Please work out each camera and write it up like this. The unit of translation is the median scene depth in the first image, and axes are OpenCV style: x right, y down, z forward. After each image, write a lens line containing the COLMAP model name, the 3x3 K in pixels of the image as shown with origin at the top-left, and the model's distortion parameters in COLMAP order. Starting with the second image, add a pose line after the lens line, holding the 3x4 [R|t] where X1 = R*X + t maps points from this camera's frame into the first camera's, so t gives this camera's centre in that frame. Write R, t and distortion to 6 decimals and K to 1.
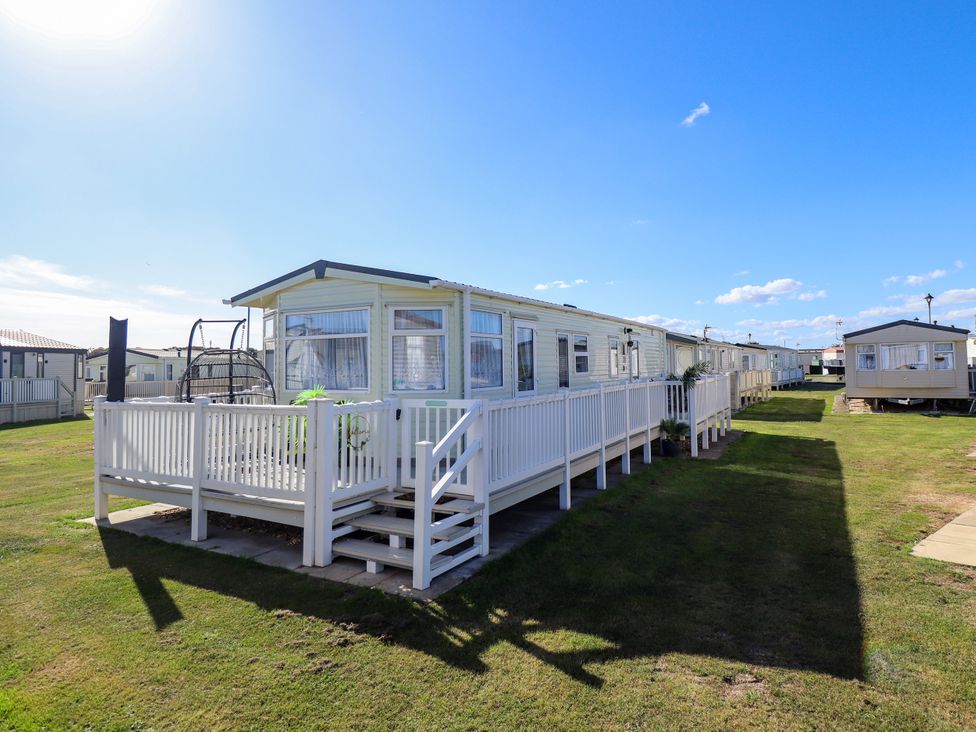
lens RADIAL K [[534.9, 0, 503.3], [0, 534.9, 354.1], [0, 0, 1]] dist [0.004997, -0.014385]
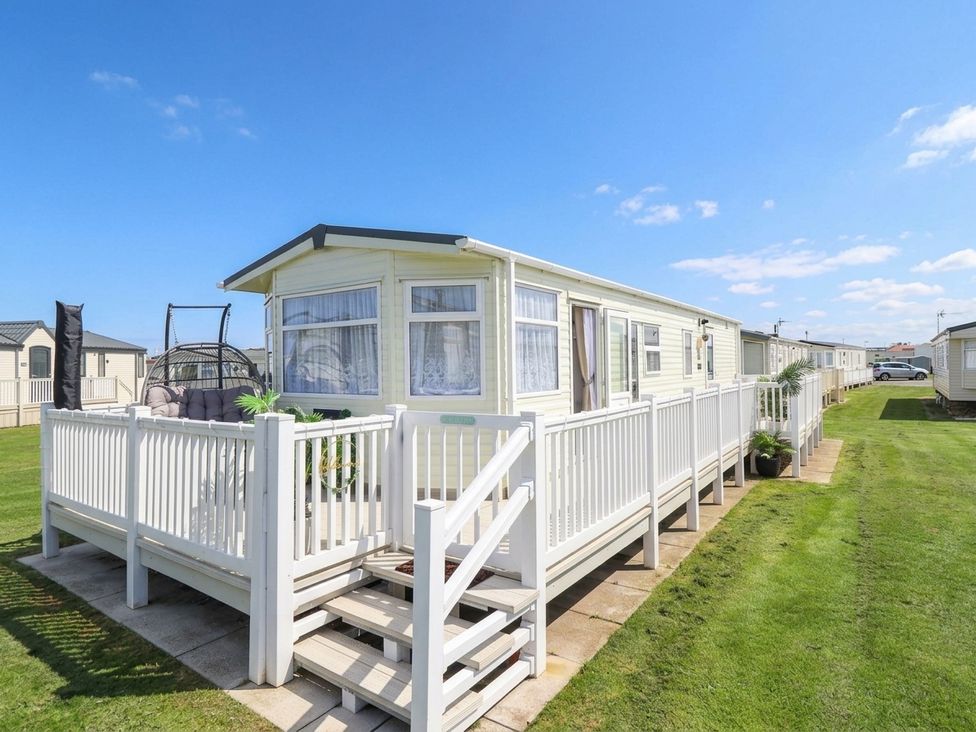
lens RADIAL K [[534.9, 0, 503.3], [0, 534.9, 354.1], [0, 0, 1]] dist [0.004997, -0.014385]
pose [[0.996044, -0.003618, -0.088787, -0.011827], [0.003704, 0.999993, 0.000805, 0.008978], [0.088784, -0.001131, 0.996050, 0.247003]]
